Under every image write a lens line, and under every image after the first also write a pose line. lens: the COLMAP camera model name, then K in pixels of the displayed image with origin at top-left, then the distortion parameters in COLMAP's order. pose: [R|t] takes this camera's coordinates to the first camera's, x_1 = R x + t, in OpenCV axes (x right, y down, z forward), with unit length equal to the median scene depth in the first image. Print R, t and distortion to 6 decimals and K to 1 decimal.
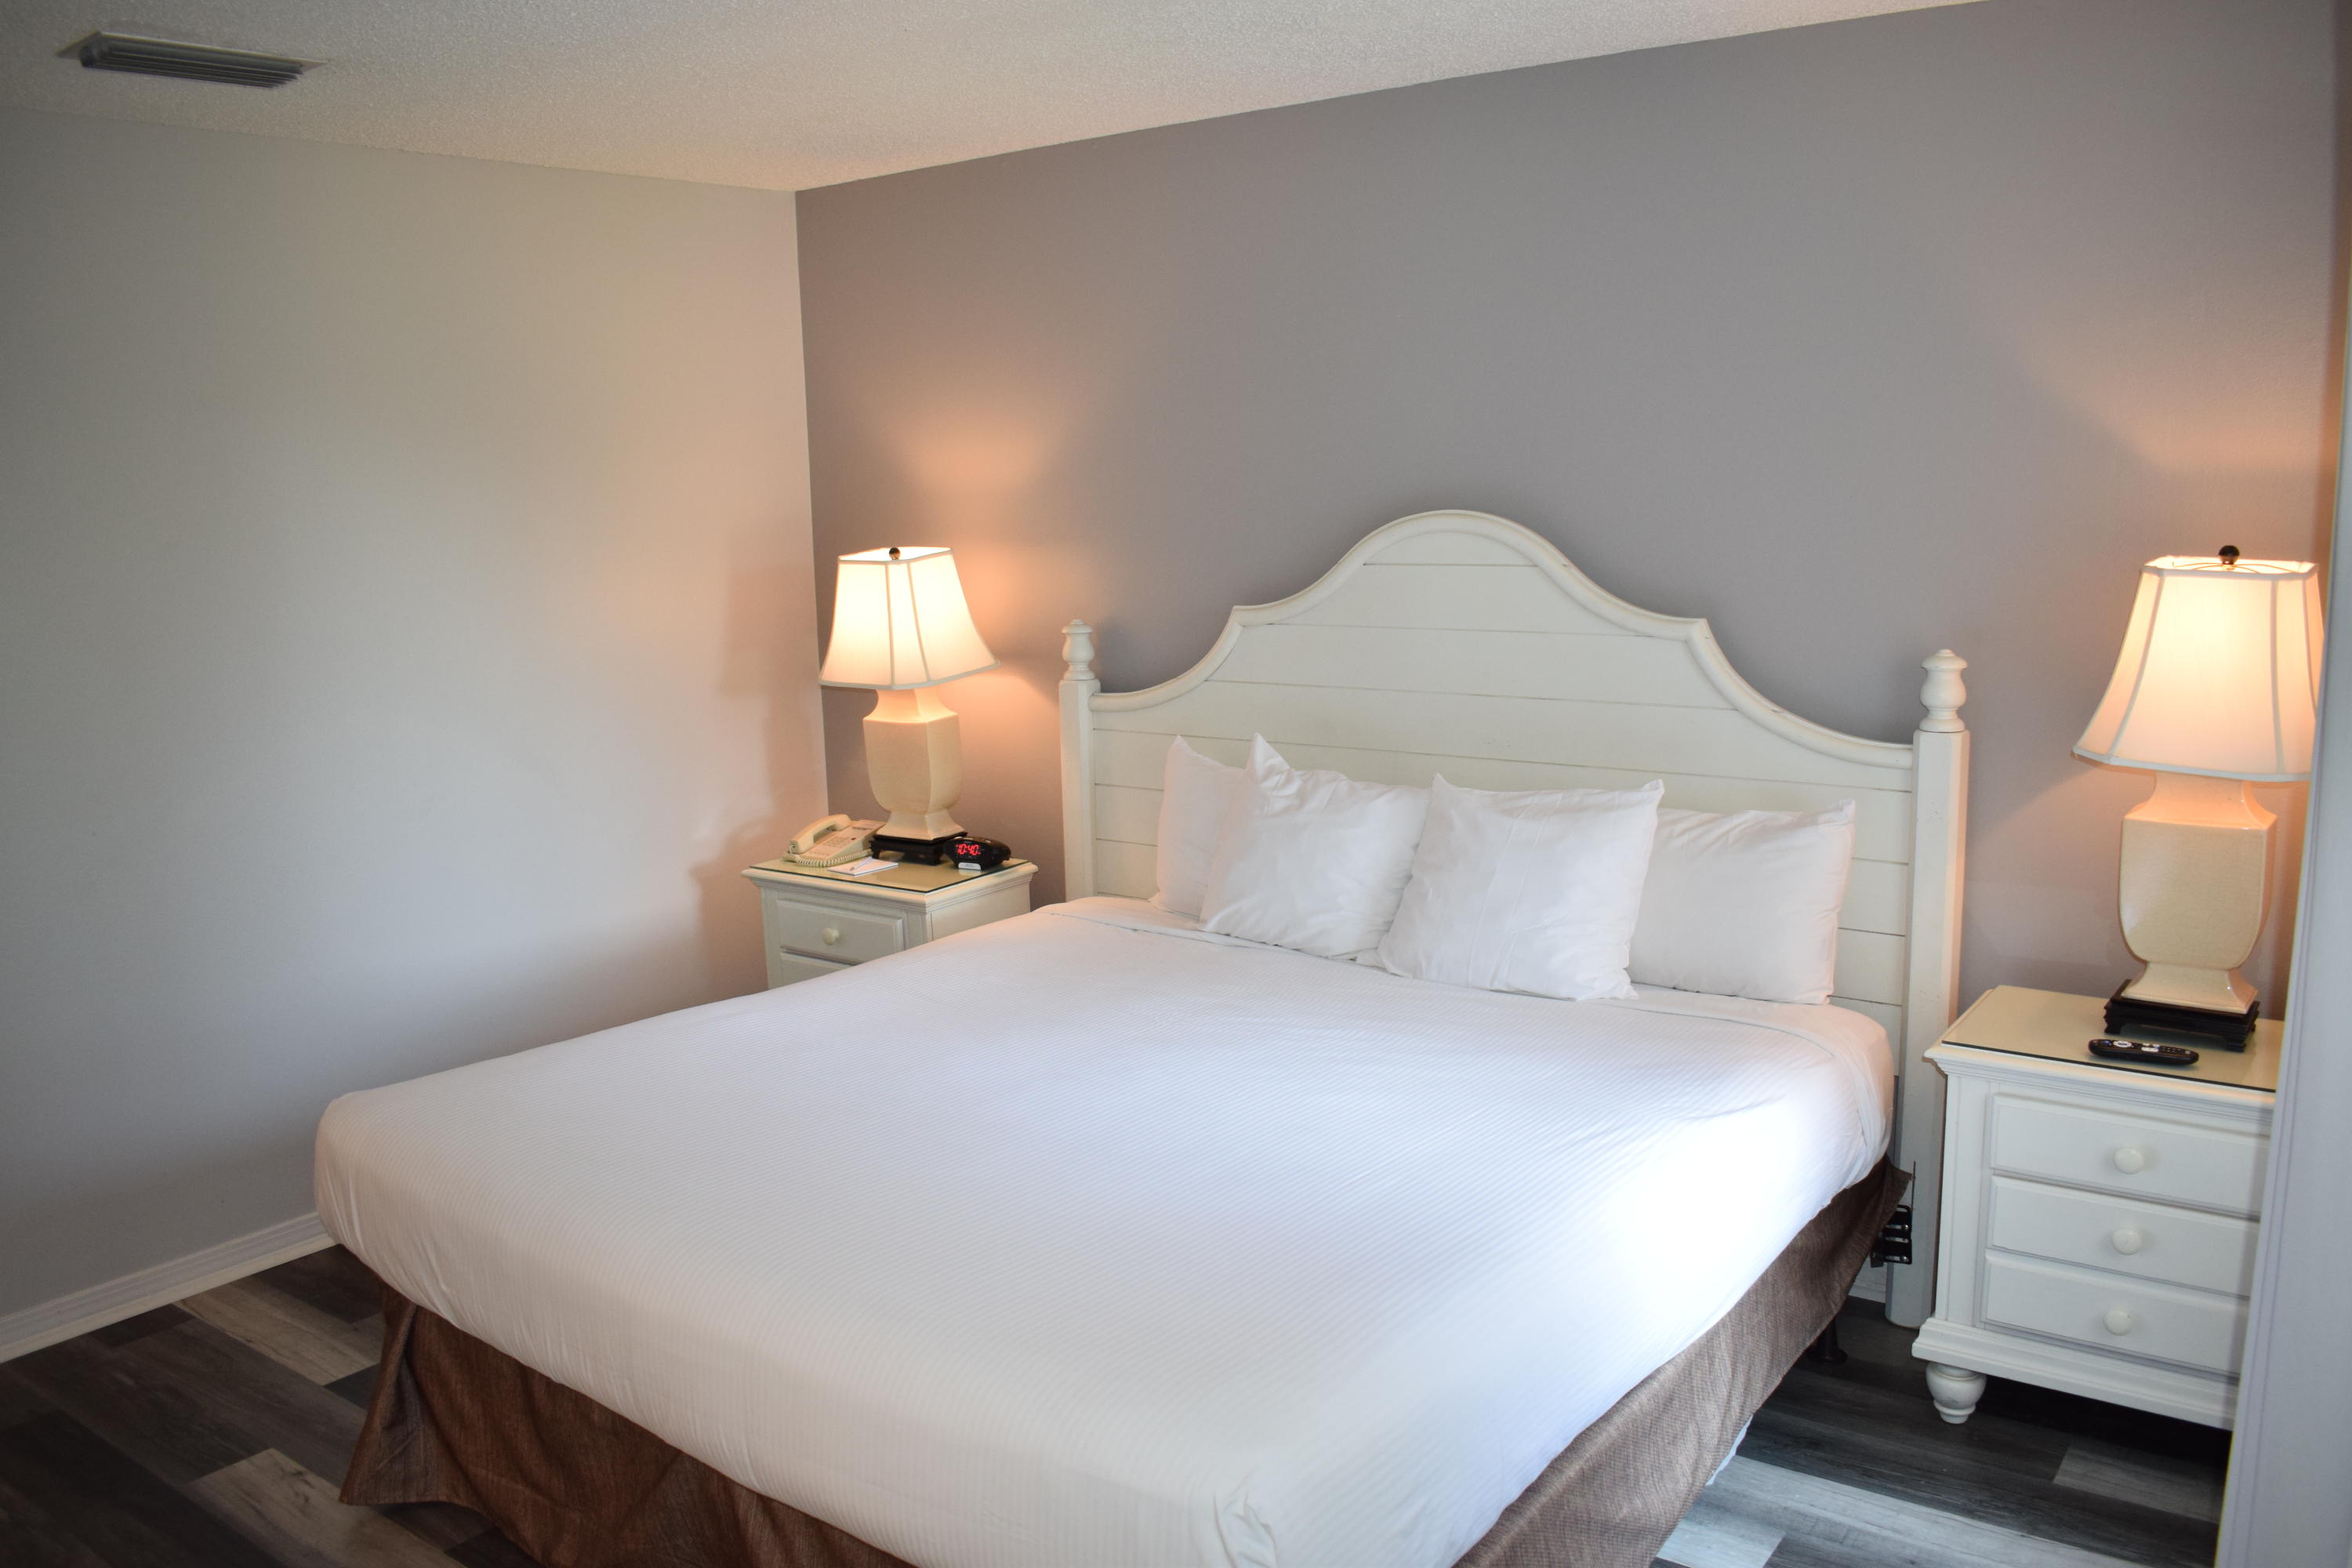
lens RADIAL K [[1888.9, 0, 1176.0], [0, 1888.9, 784.0], [0, 0, 1]] dist [-0.010208, -0.004196]
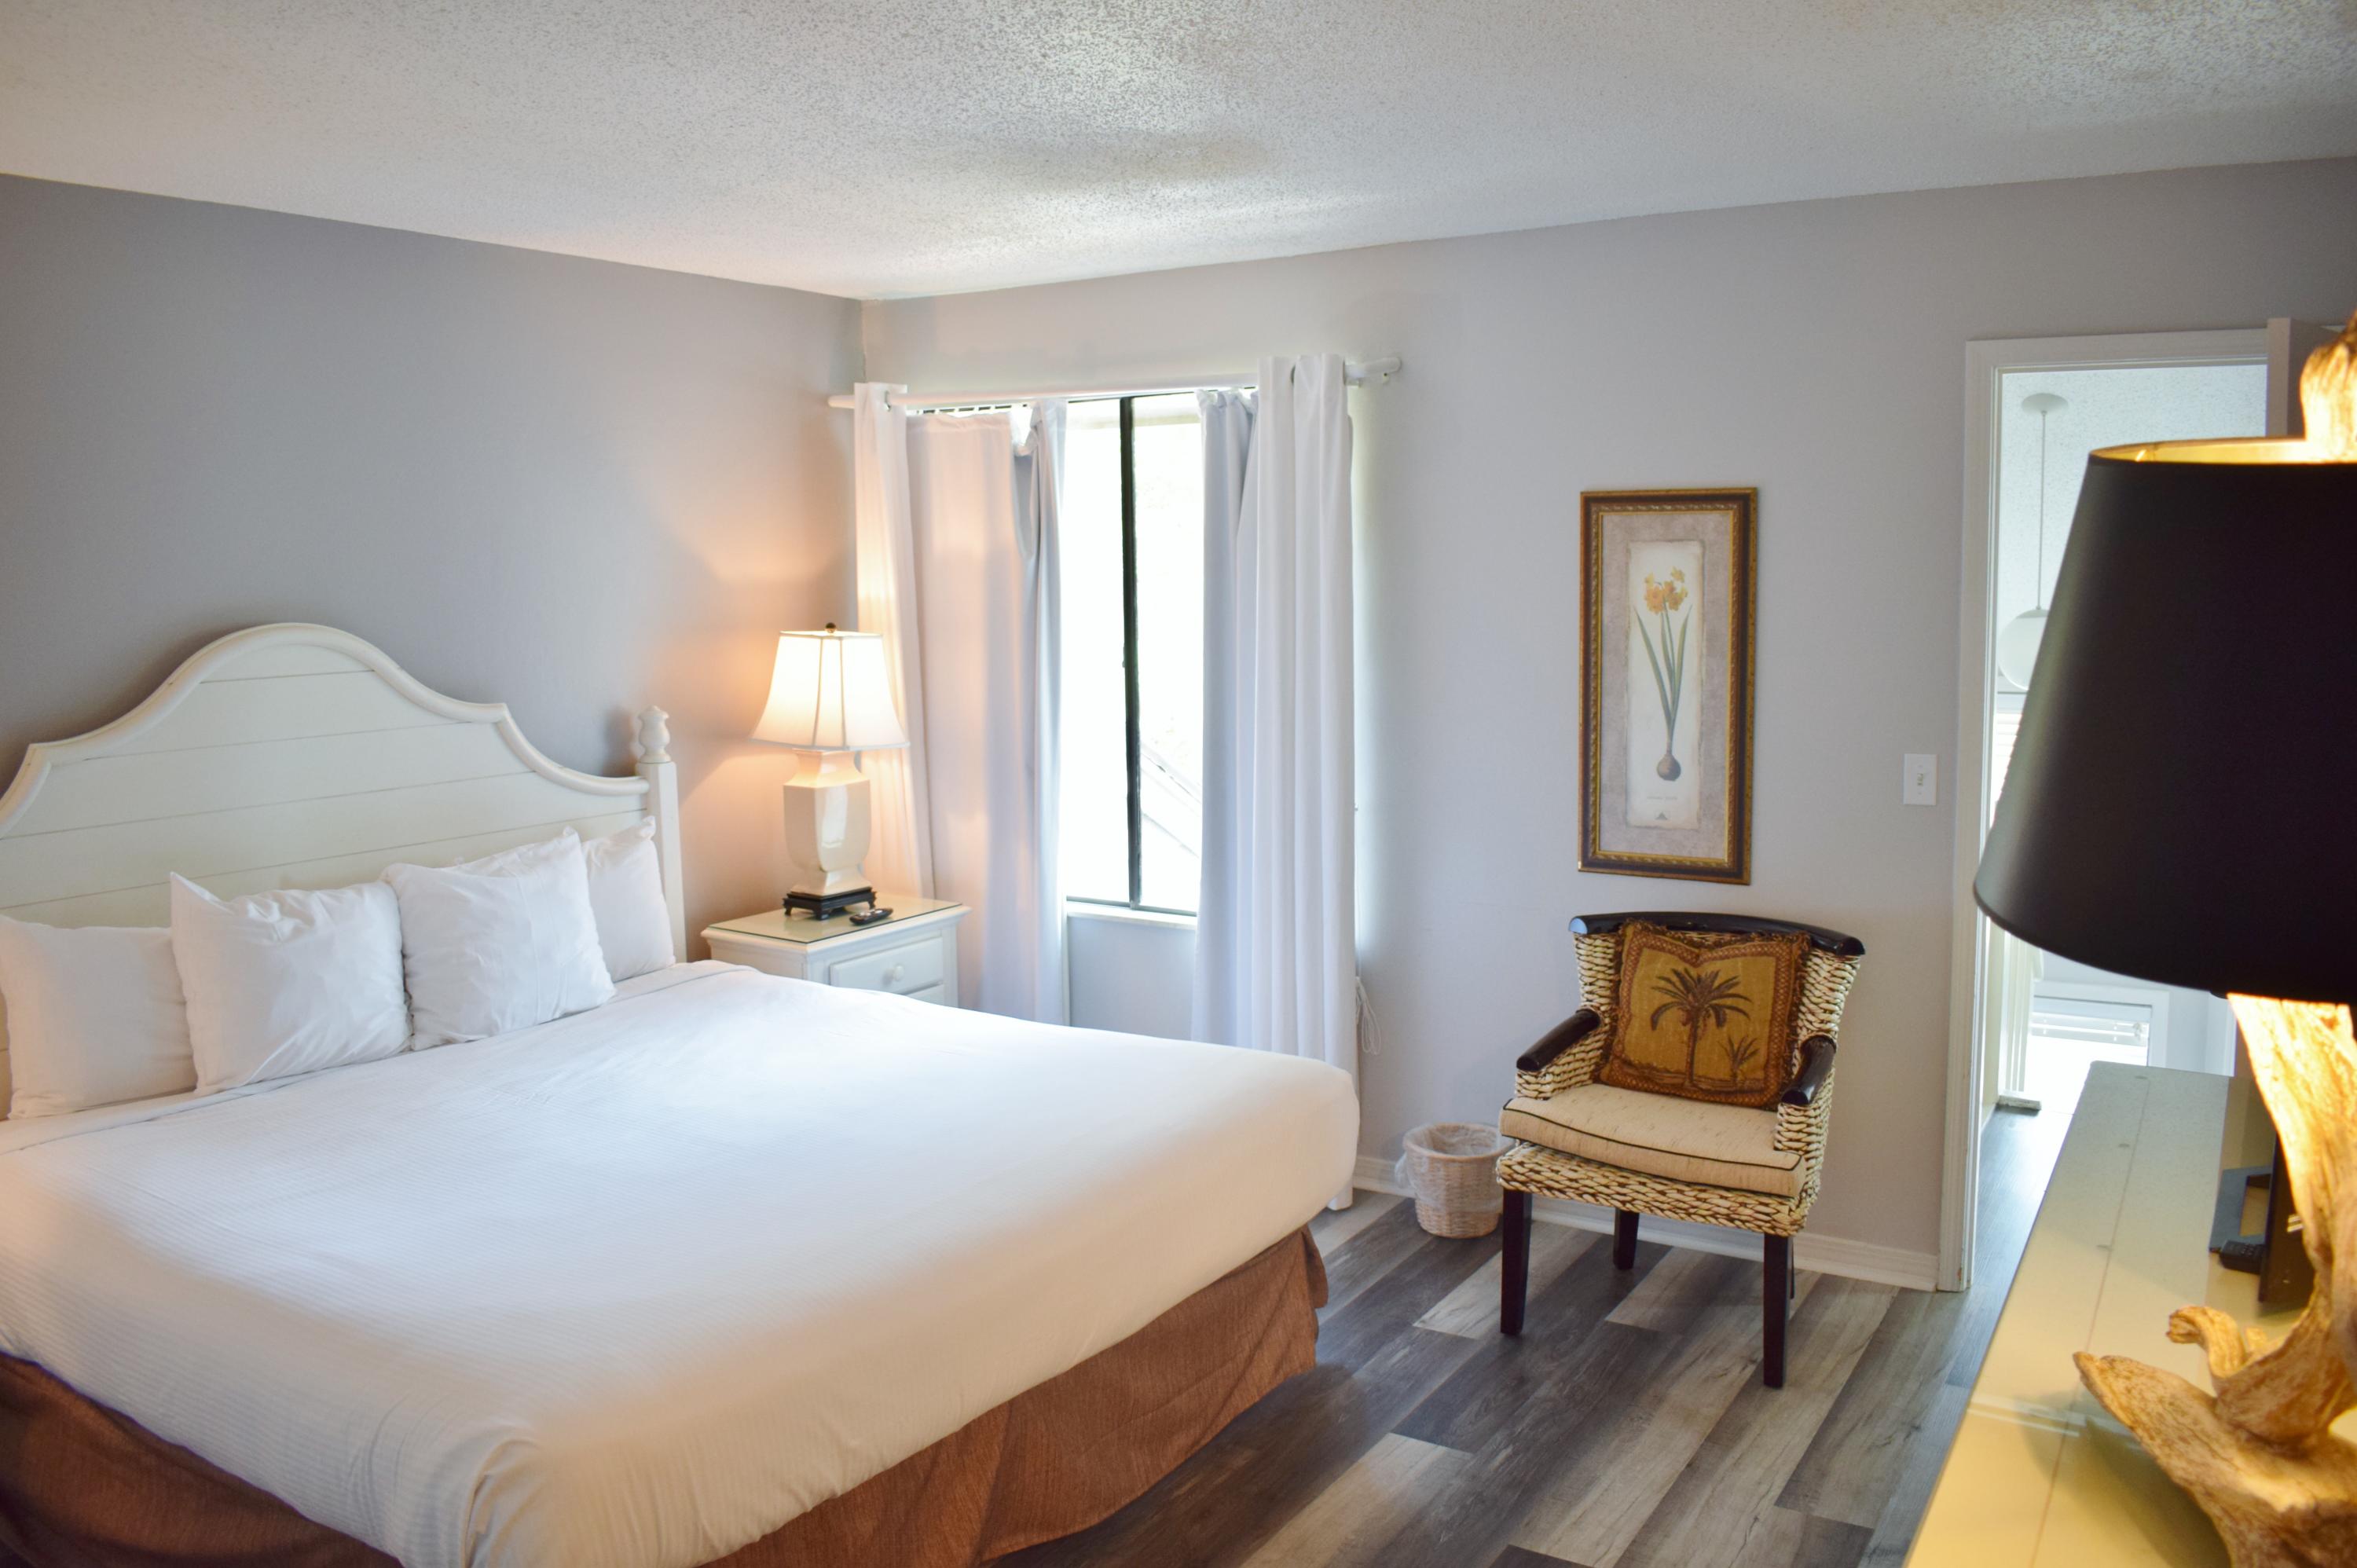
lens RADIAL K [[1892.8, 0, 1178.5], [0, 1892.8, 784.0], [0, 0, 1]] dist [-0.010208, -0.004196]
pose [[-0.089986, -0.085992, 0.992224, -0.983922], [0.182095, 0.978051, 0.101278, -0.079478], [-0.979155, 0.189792, -0.072353, 0.648694]]
